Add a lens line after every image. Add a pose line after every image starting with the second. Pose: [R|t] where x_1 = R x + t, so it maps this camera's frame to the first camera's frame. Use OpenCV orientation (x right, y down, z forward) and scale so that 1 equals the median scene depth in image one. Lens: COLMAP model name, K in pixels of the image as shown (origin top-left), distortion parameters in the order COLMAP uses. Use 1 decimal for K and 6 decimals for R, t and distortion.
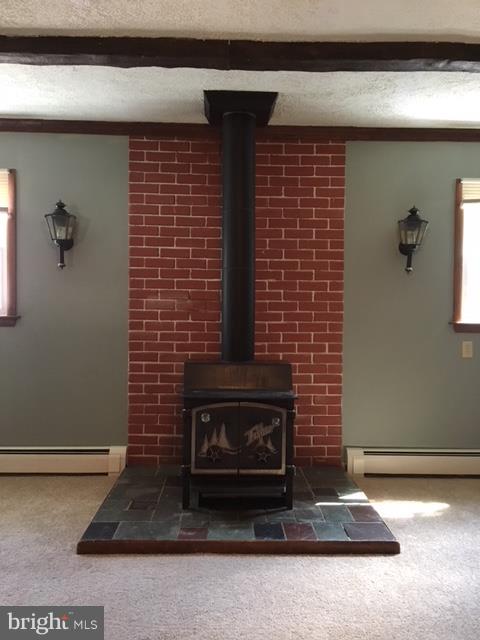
lens RADIAL K [[546.4, 0, 240.0], [0, 546.4, 319.0], [0, 0, 1]] dist [0.058988, -0.058783]
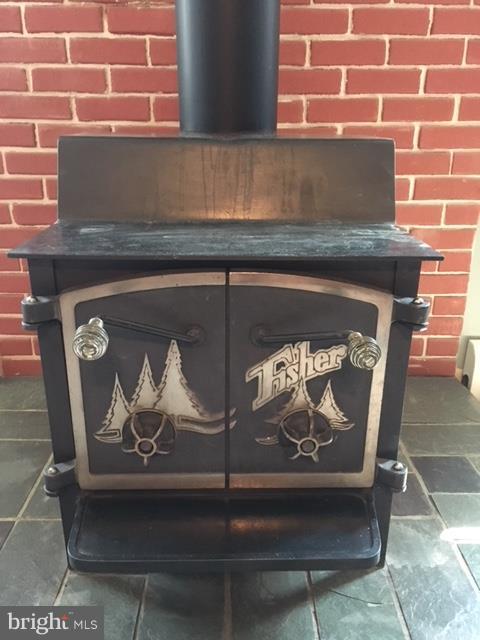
lens RADIAL K [[546.4, 0, 241.1], [0, 546.4, 318.5], [0, 0, 1]] dist [0.058988, -0.058783]
pose [[0.999889, -0.002112, -0.014742, 0.009815], [0.006777, 0.945991, 0.324123, 0.083778], [0.013261, -0.324187, 0.945900, 0.721401]]
